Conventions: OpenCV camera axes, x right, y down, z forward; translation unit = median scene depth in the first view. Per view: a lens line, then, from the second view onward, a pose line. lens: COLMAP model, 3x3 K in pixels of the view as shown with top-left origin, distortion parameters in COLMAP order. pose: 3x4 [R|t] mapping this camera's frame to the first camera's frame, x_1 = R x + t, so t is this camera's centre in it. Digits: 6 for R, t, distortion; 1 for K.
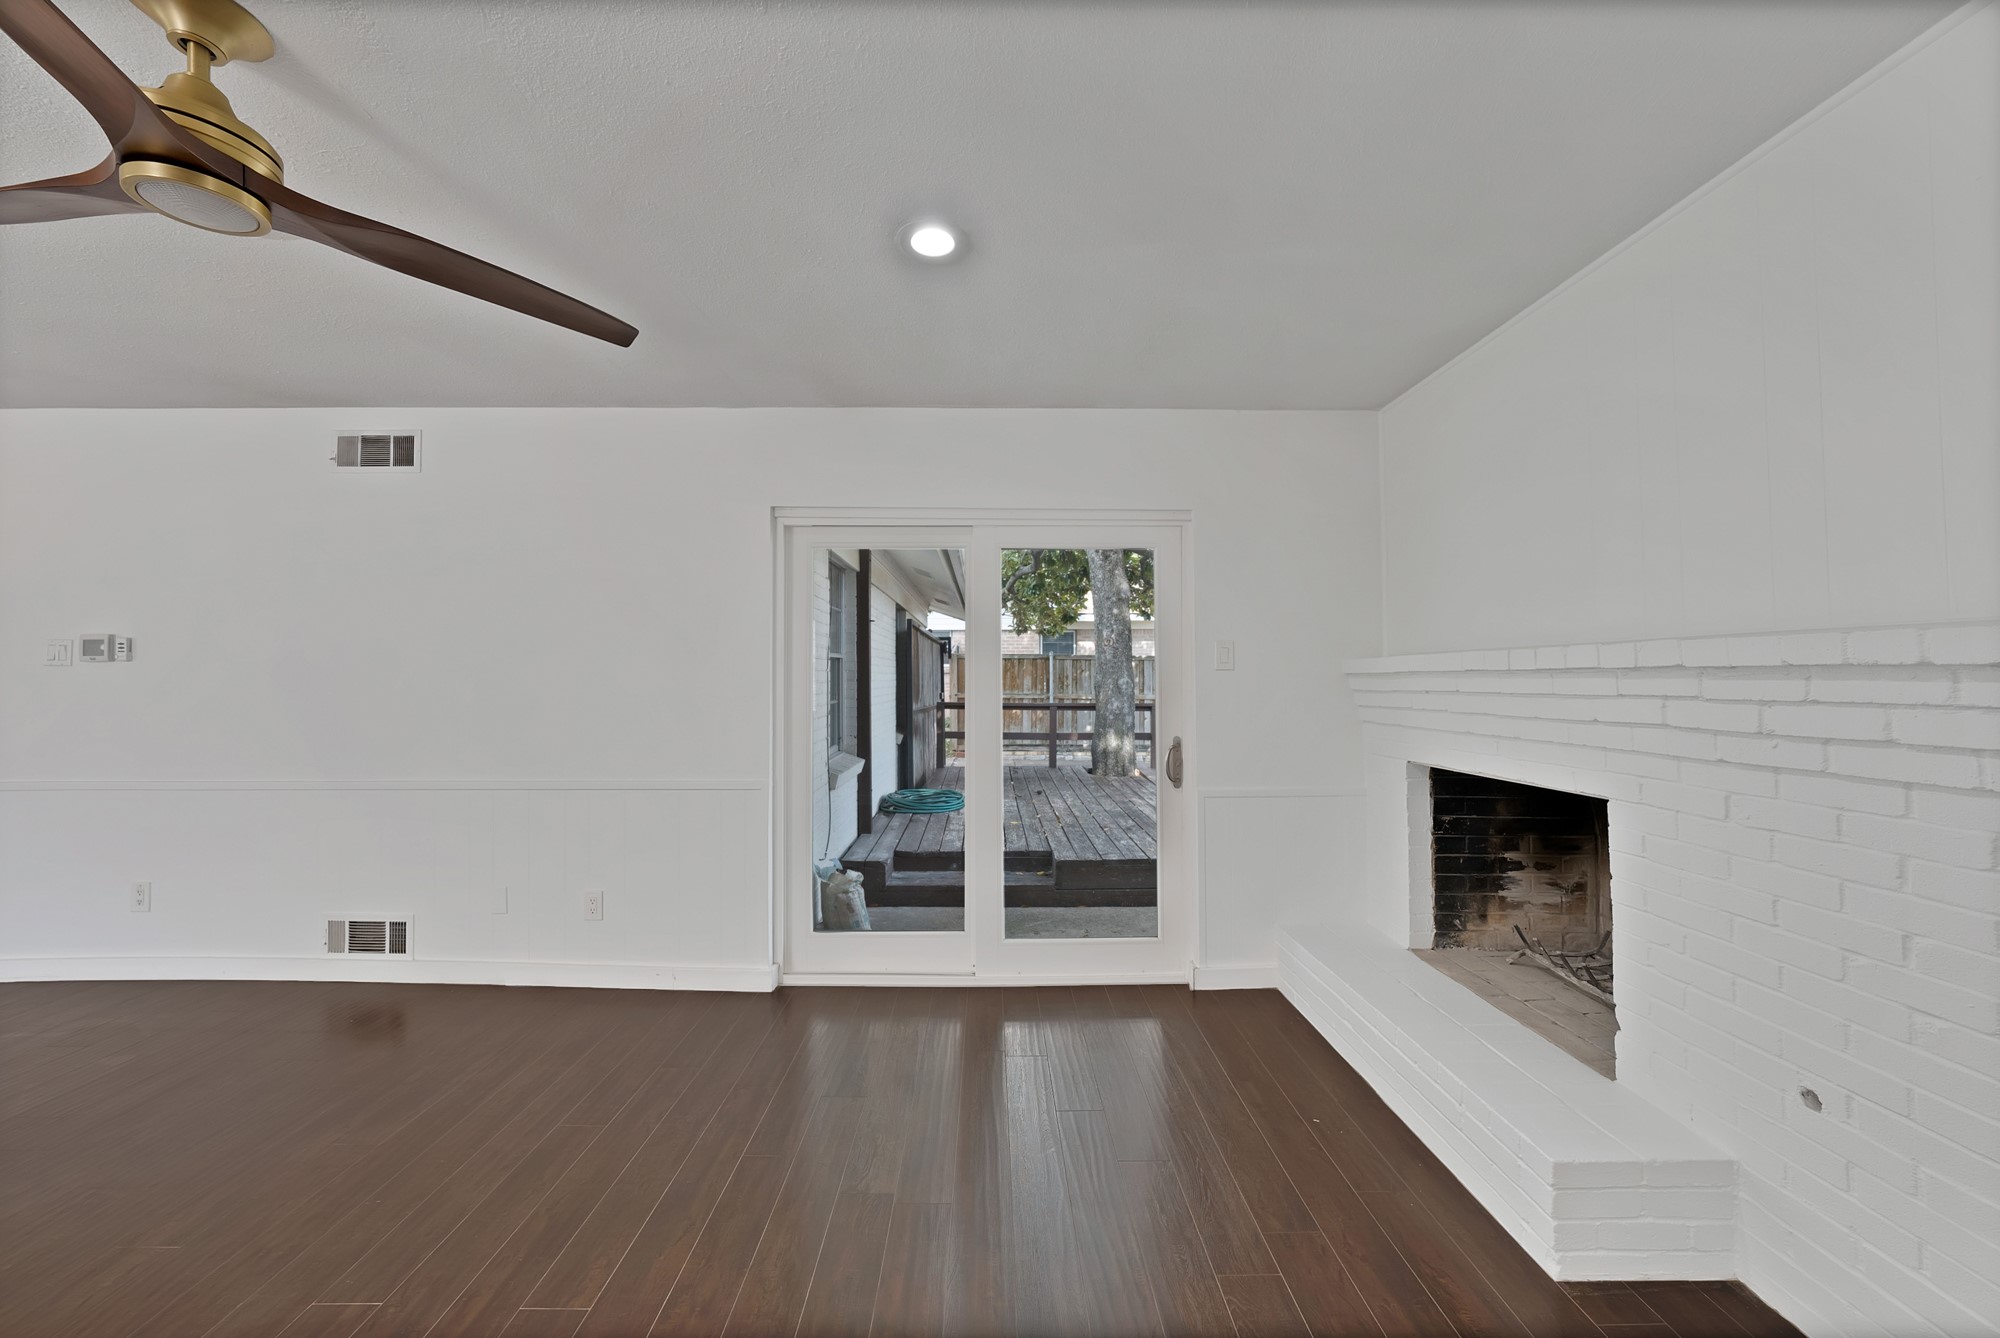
lens RADIAL K [[717.0, 0, 981.9], [0, 717.0, 669.3], [0, 0, 1]] dist [-0.013816, 0.000022]
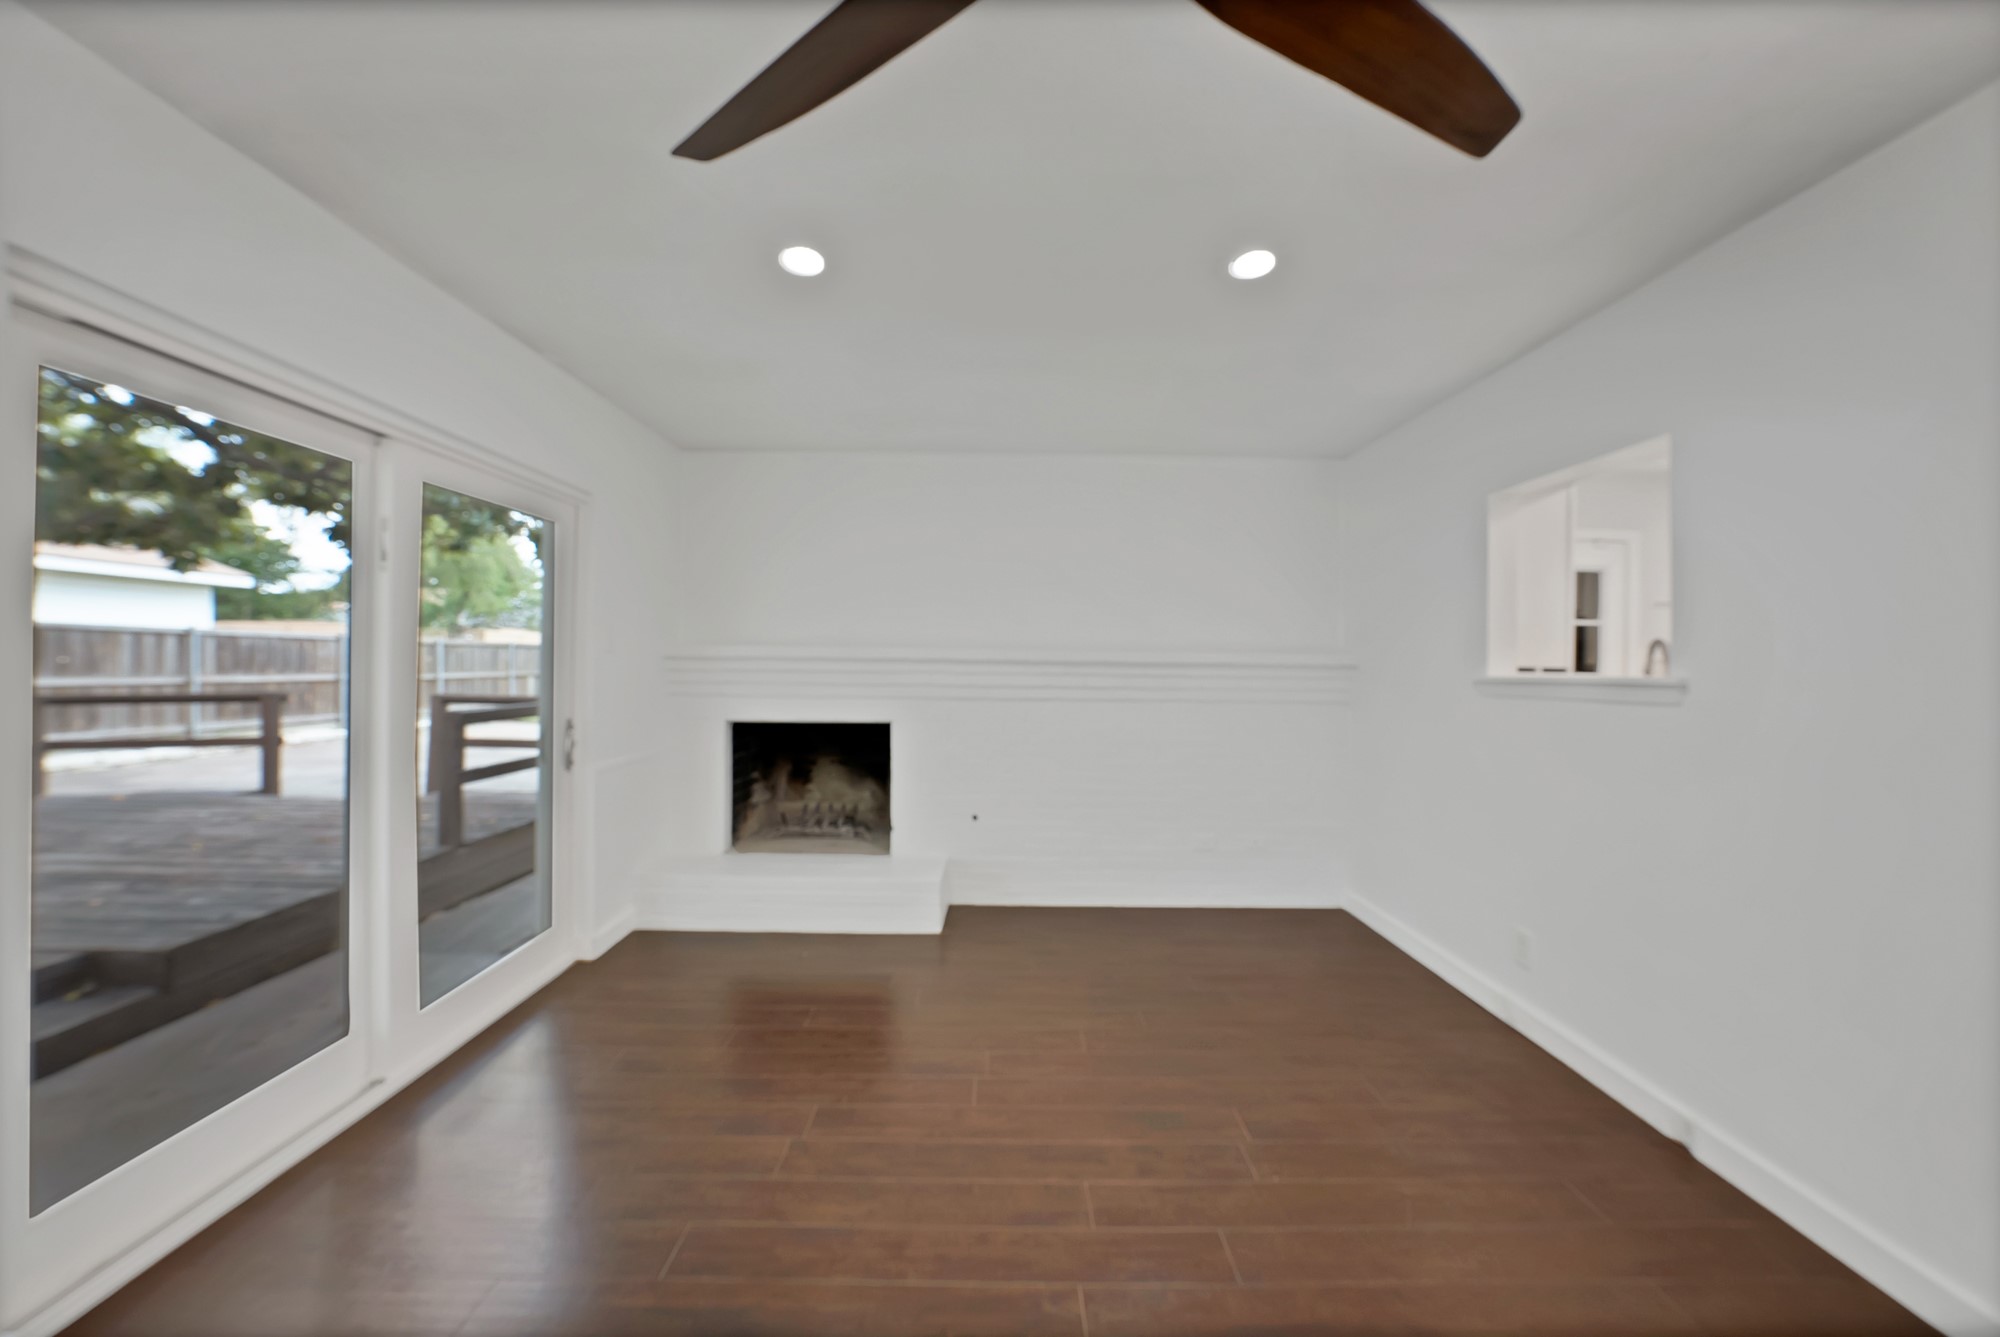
lens RADIAL K [[689.3, 0, 996.3], [0, 689.3, 660.6], [0, 0, 1]] dist [-0.000052, -0.000025]
pose [[-0.002880, 0.003090, 0.999991, -0.706071], [-0.028403, 0.999592, -0.003171, -0.000116], [-0.999592, -0.028411, -0.002791, 0.431434]]
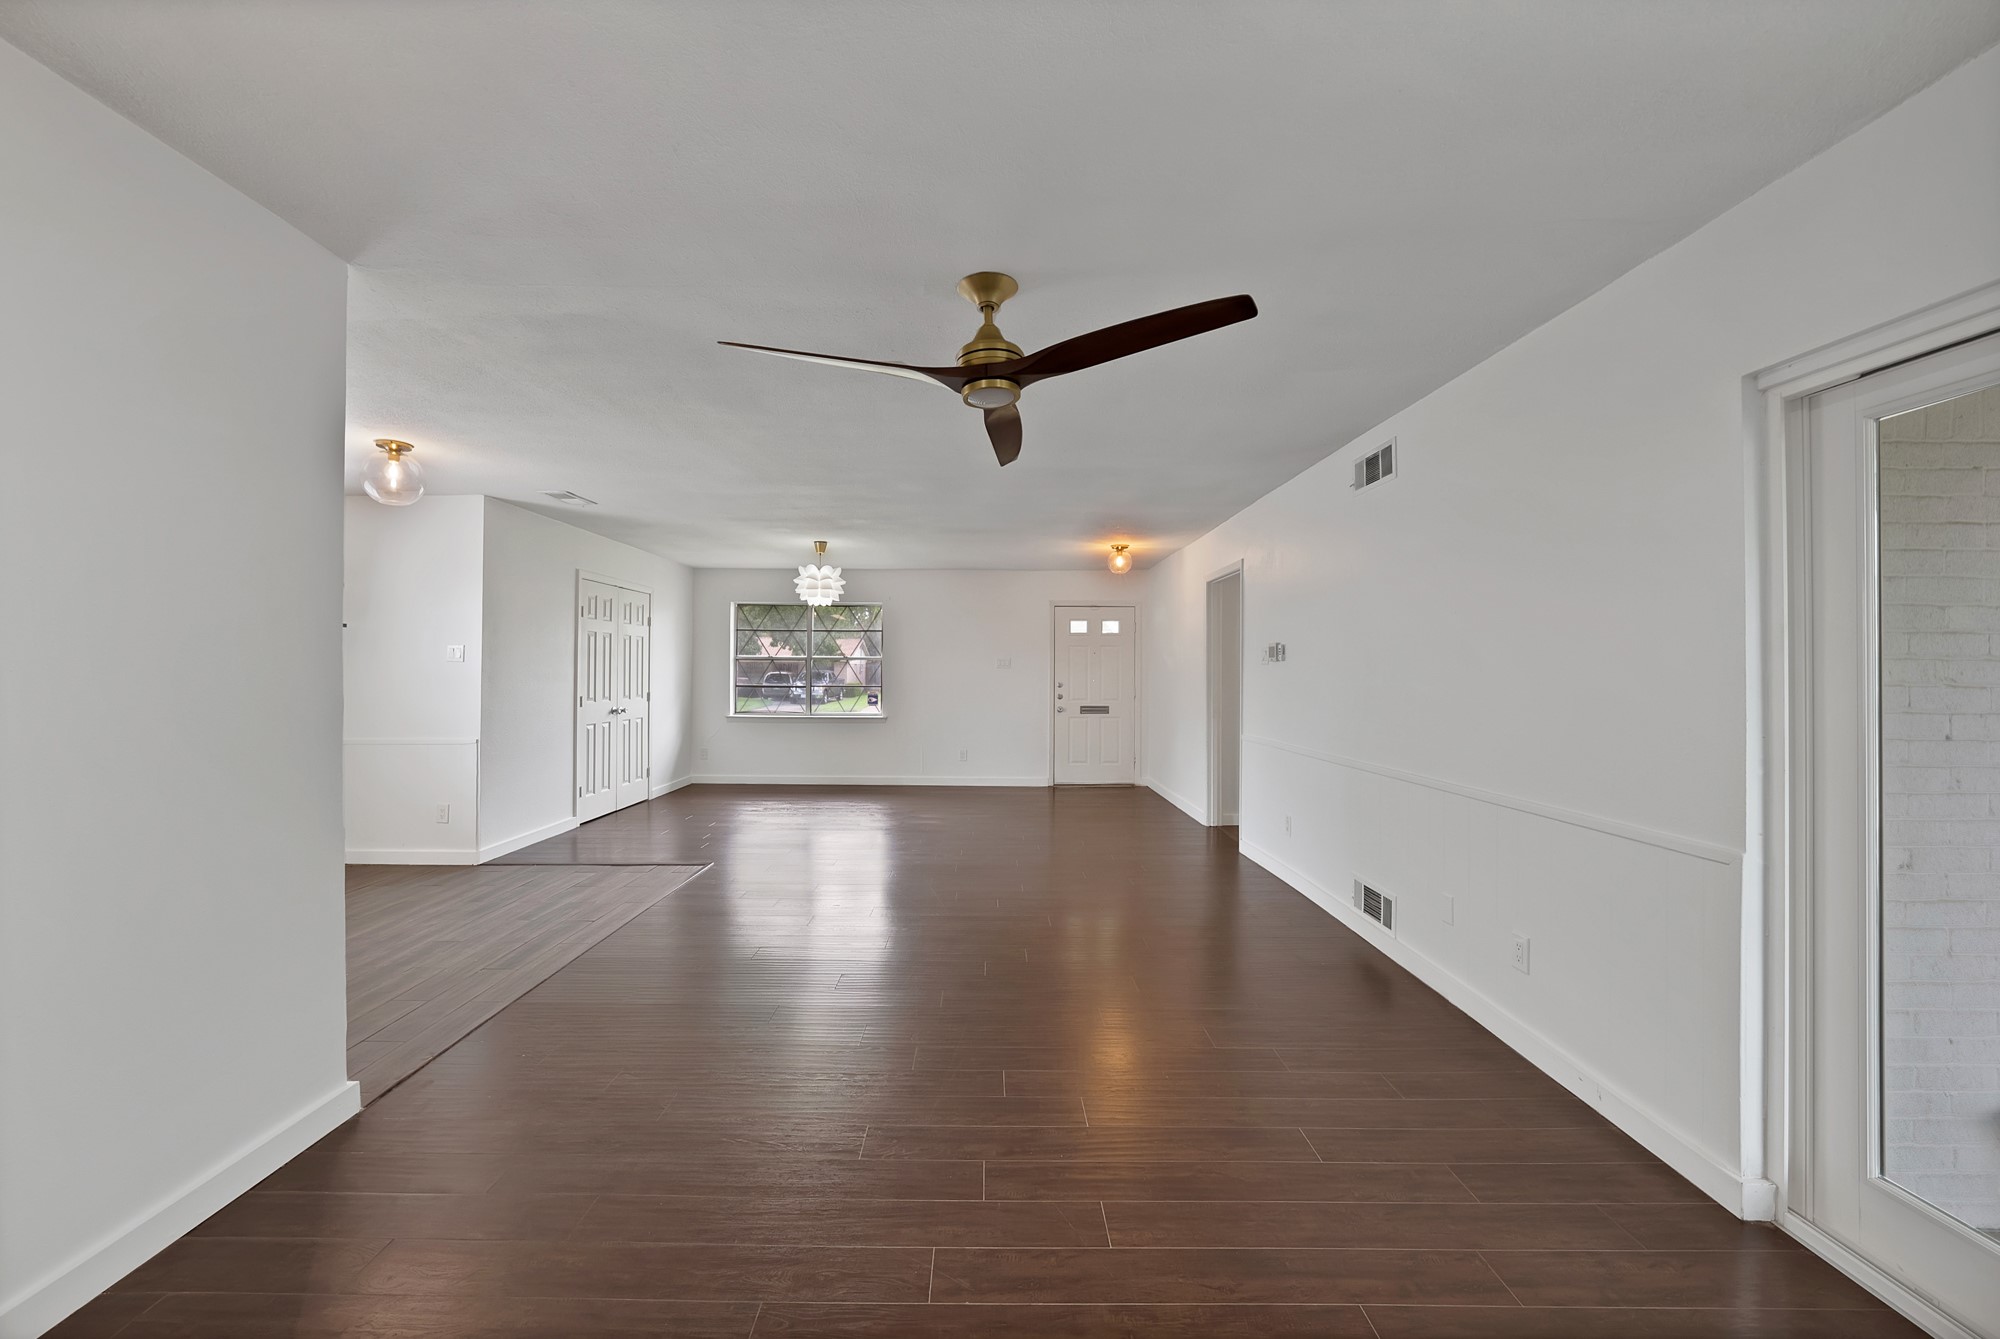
lens RADIAL K [[717.0, 0, 981.9], [0, 717.0, 669.8], [0, 0, 1]] dist [-0.013816, 0.000022]
pose [[0.008813, -0.002596, -0.999958, 0.258035], [0.010625, 0.999940, -0.002503, 0.003776], [0.999905, -0.010602, 0.008840, 0.374649]]
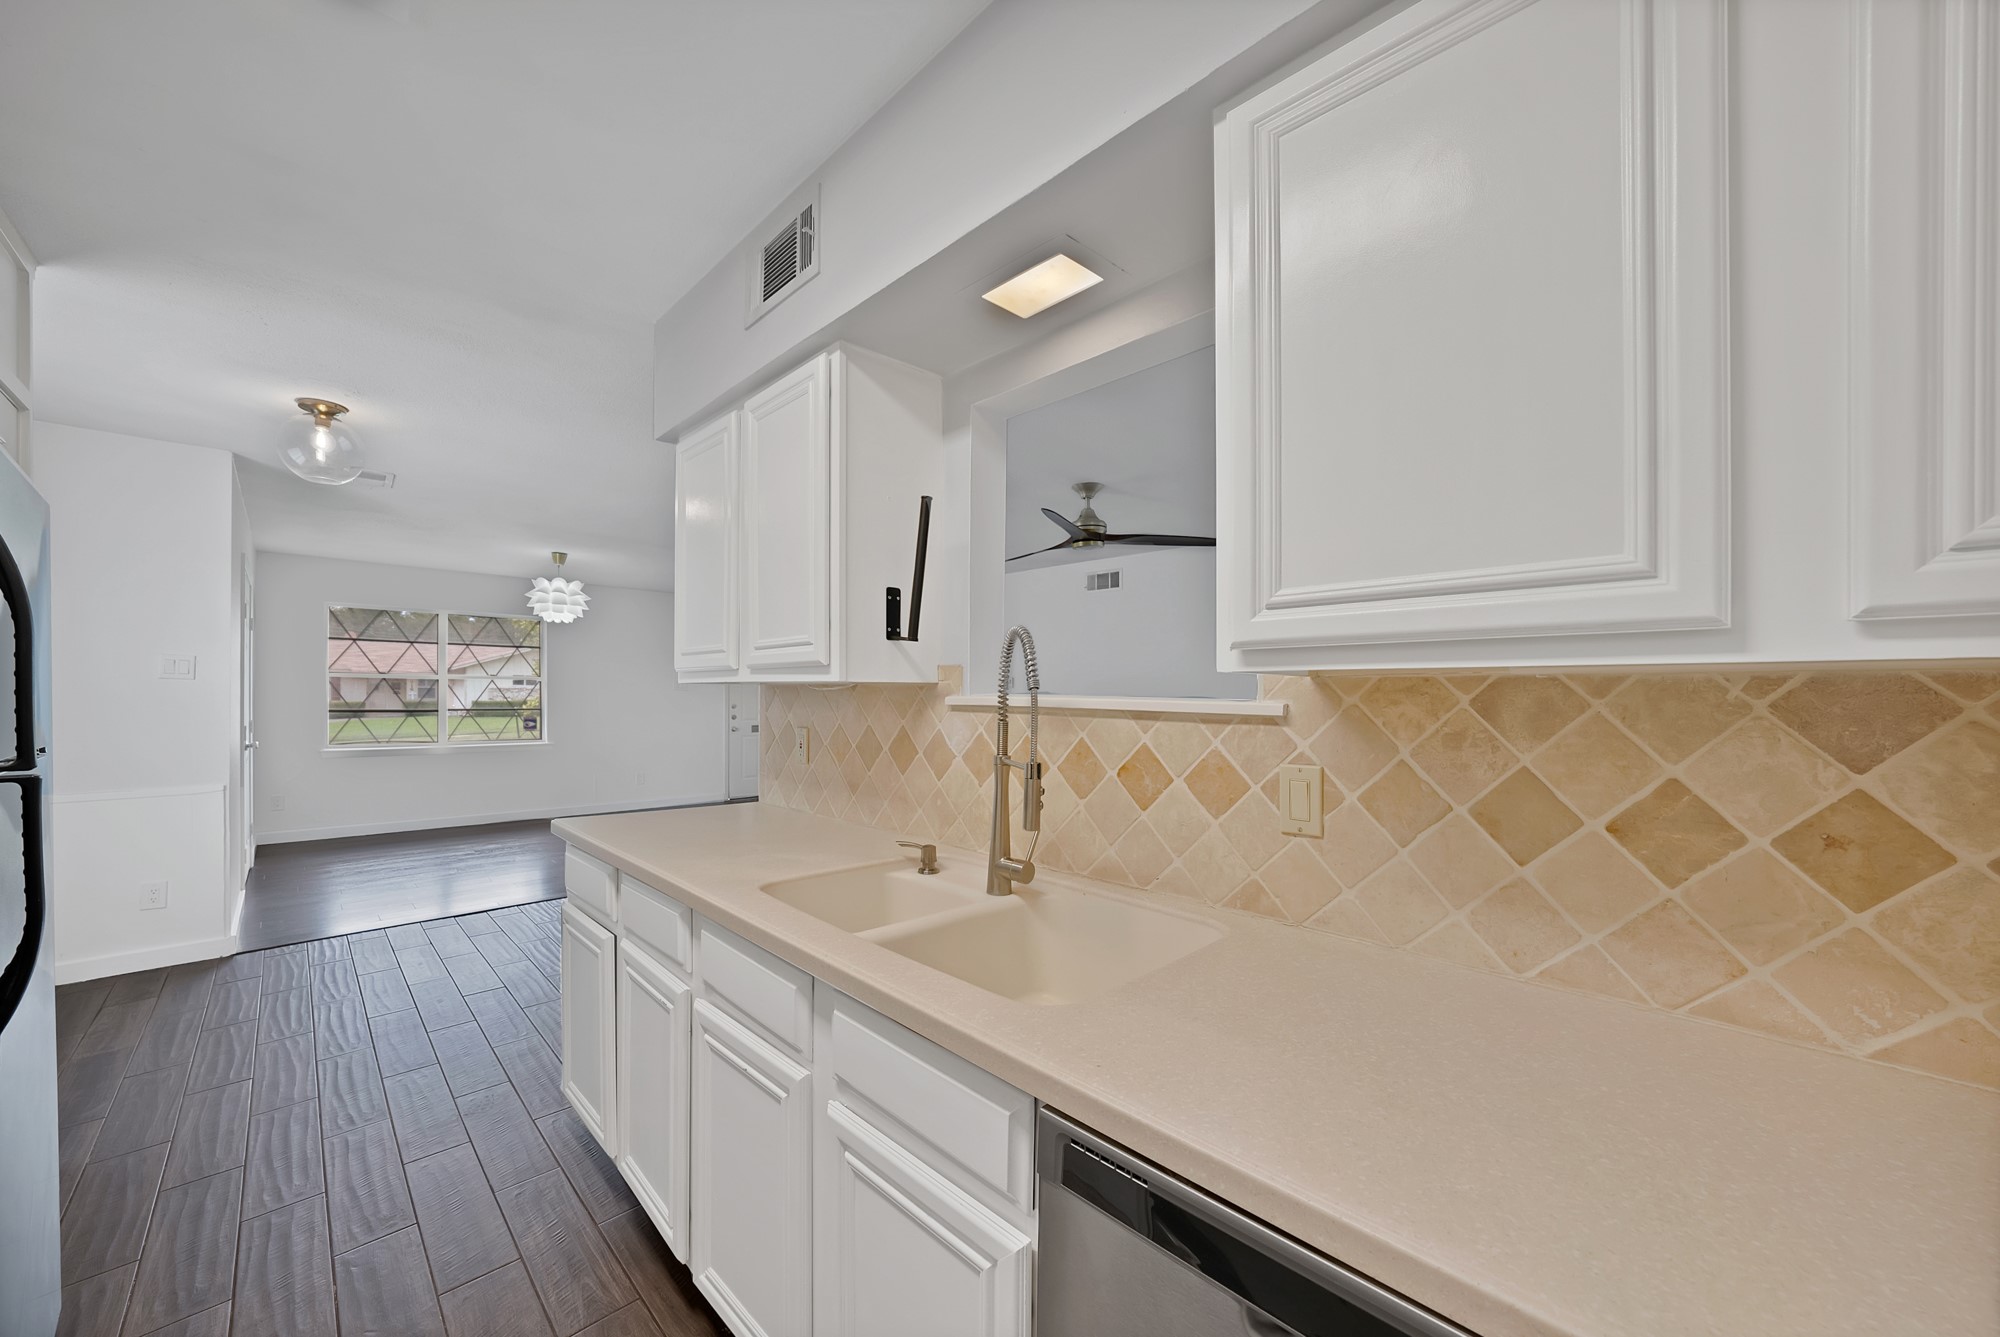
lens RADIAL K [[723.7, 0, 999.2], [0, 723.7, 700.9], [0, 0, 1]] dist [-0.000568, -0.000038]
pose [[0.711339, 0.006566, -0.702818, 0.381993], [0.007520, 0.999828, 0.016952, -0.005662], [0.702809, -0.017344, 0.711167, -0.676497]]
